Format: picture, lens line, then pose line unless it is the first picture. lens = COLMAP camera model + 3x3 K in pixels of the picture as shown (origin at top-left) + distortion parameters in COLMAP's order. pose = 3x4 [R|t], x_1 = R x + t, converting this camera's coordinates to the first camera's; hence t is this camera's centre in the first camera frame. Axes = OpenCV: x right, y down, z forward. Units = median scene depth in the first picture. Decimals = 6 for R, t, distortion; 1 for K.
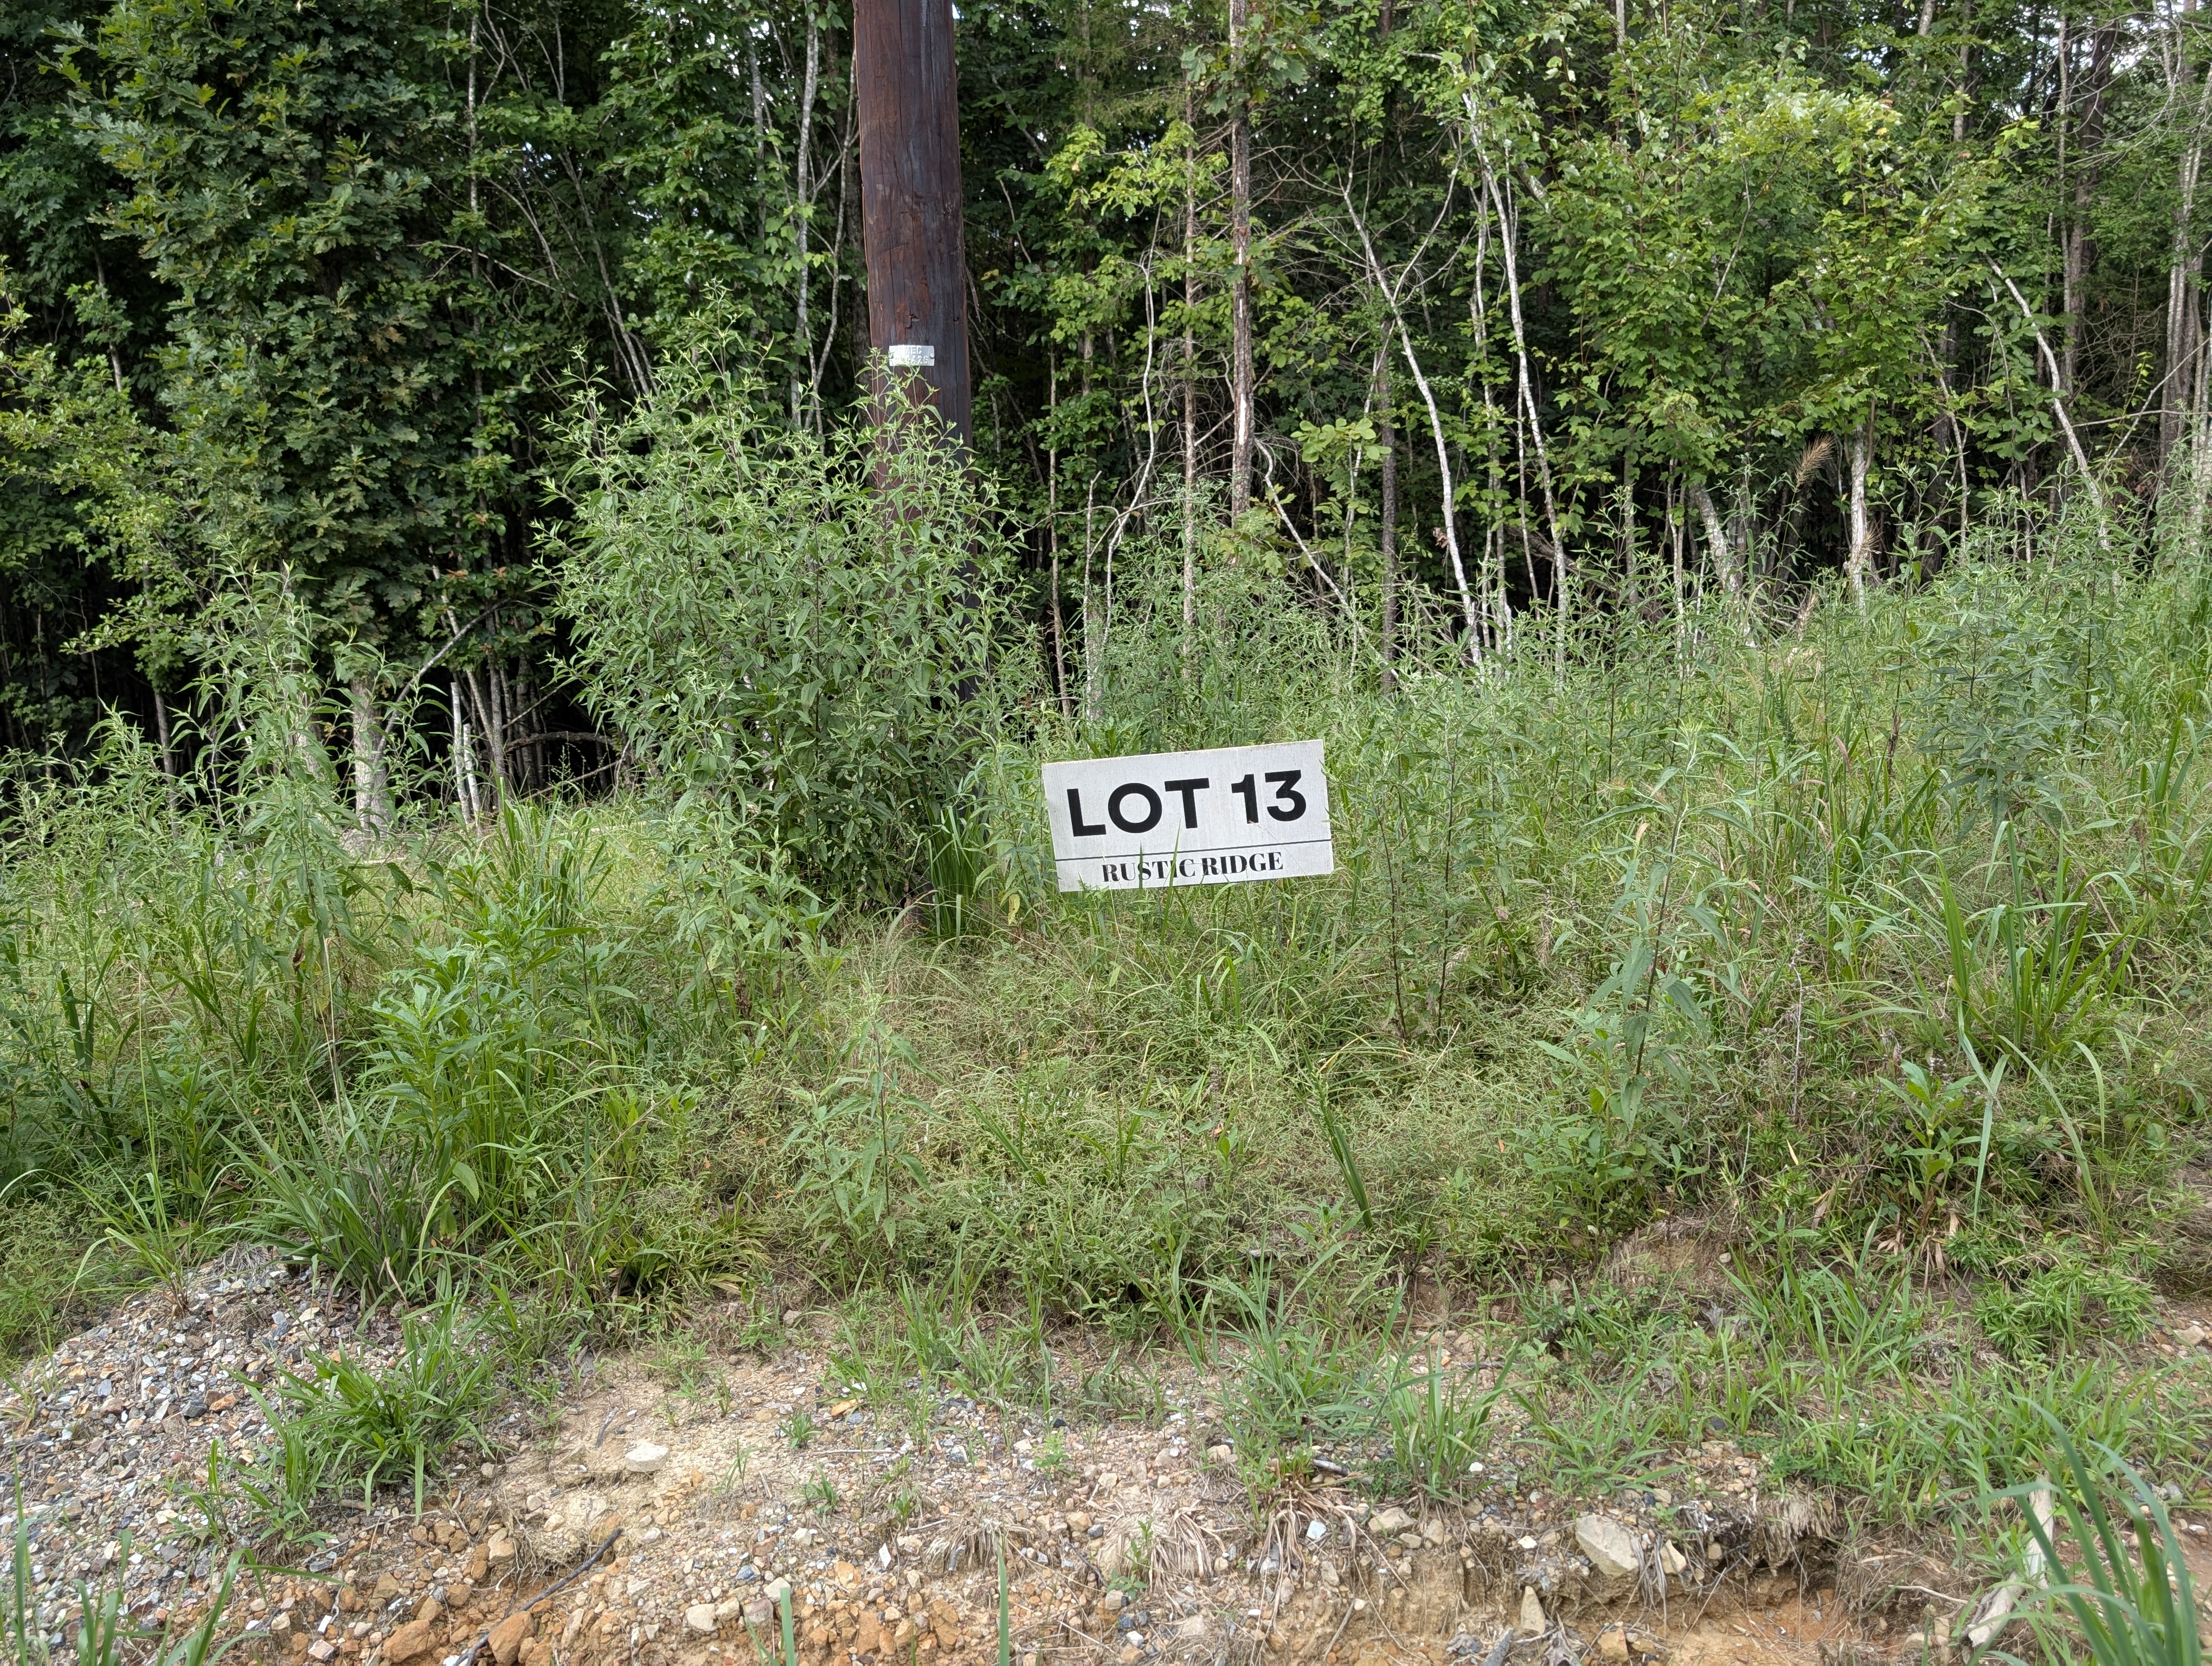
lens RADIAL K [[1585.5, 0, 1106.0], [0, 1585.5, 833.0], [0, 0, 1]] dist [0.090274, -0.092602]
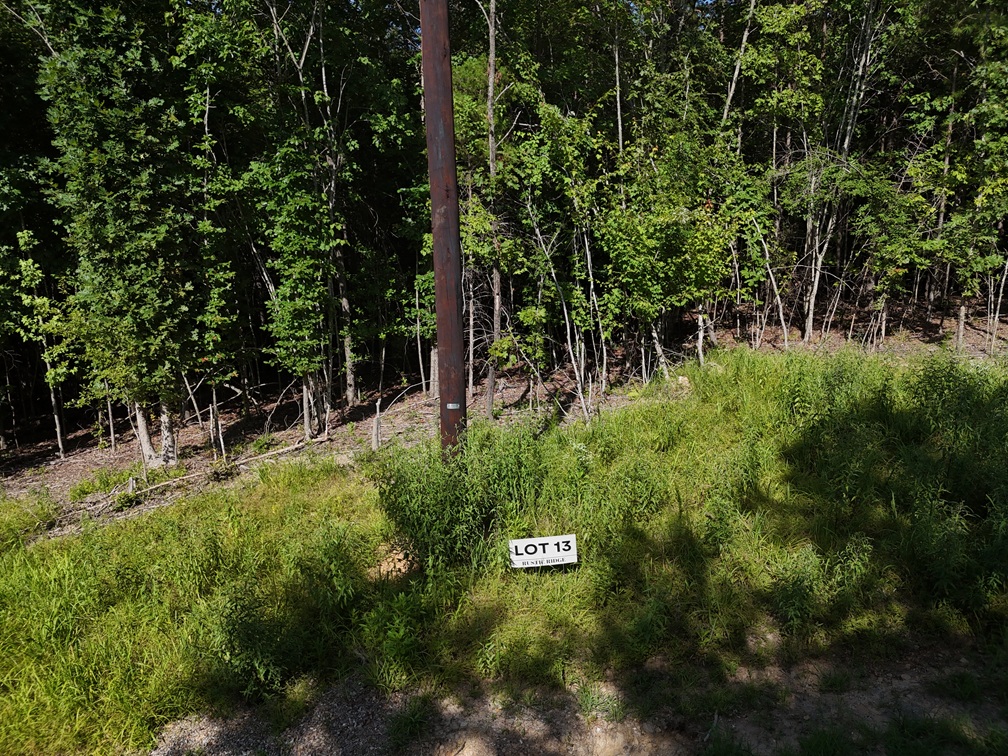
lens RADIAL K [[739.8, 0, 504.0], [0, 739.8, 378.0], [0, 0, 1]] dist [0.092766, 0.001247]
pose [[0.985805, -0.025070, 0.166012, -0.129849], [0.015082, 0.998014, 0.061156, -0.208513], [-0.167215, -0.057784, 0.984226, -0.317997]]
